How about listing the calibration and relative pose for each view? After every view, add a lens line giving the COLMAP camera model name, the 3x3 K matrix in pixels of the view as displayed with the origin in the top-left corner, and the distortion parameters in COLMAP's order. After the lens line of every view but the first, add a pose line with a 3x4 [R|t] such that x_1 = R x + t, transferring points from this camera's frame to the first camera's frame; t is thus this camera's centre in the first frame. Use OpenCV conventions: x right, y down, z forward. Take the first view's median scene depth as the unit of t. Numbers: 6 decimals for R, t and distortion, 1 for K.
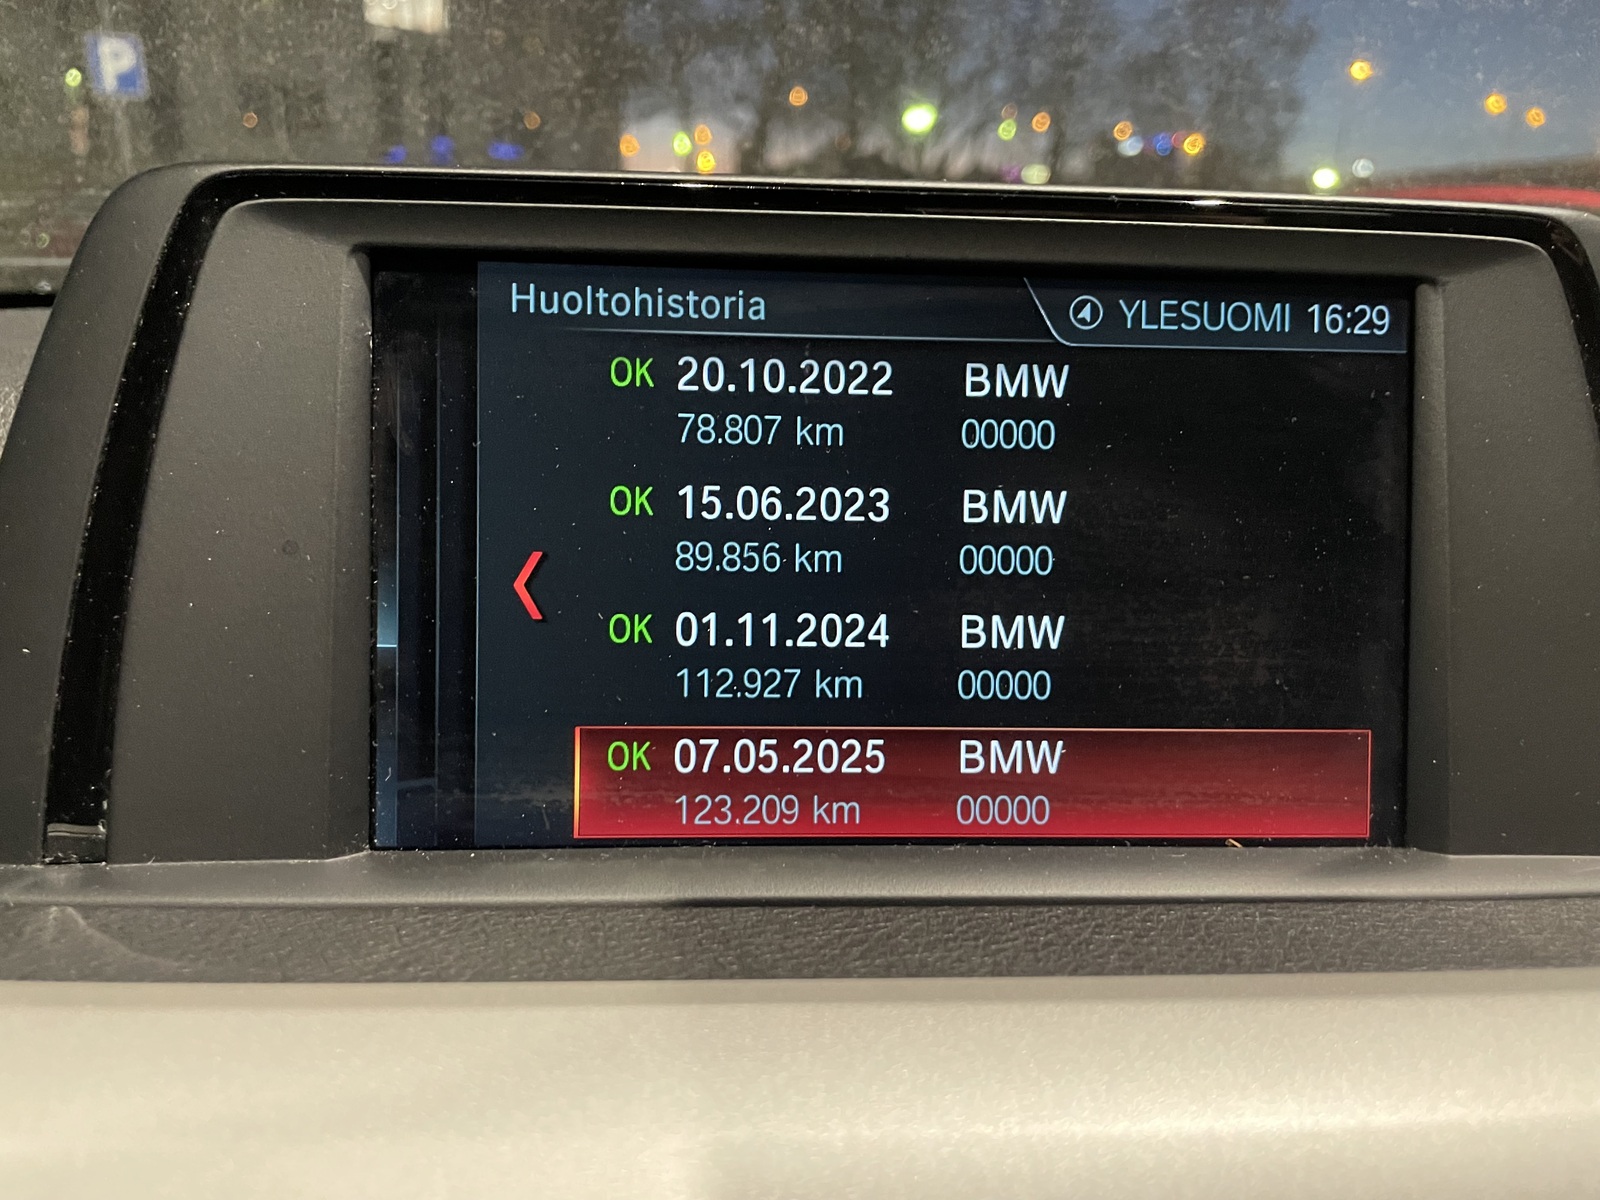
lens RADIAL K [[1234.3, 0, 800.0], [0, 1234.3, 600.0], [0, 0, 1]] dist [0.043626, -0.089557]
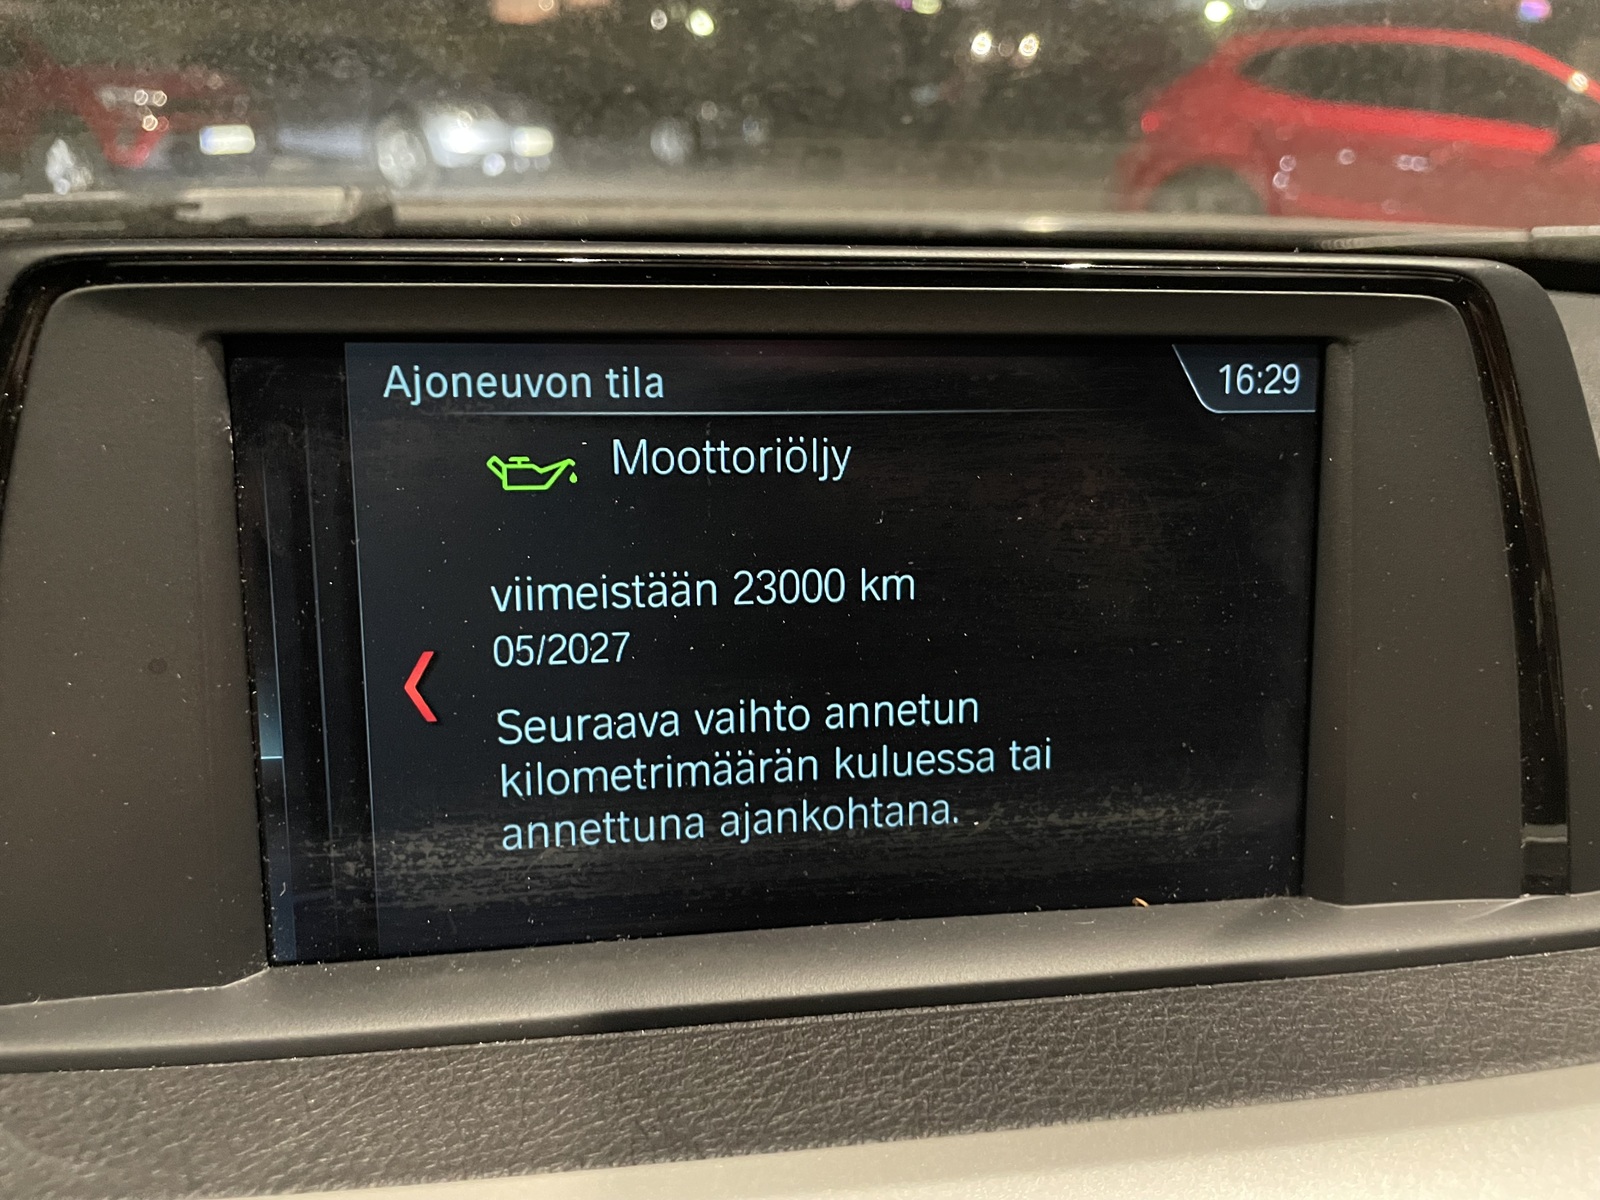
lens RADIAL K [[1234.3, 0, 800.0], [0, 1234.3, 600.0], [0, 0, 1]] dist [0.043626, -0.089557]
pose [[0.996282, -0.031027, 0.080366, -0.003917], [0.021618, 0.993084, 0.115402, -0.182700], [-0.083391, -0.113235, 0.990063, 0.042289]]
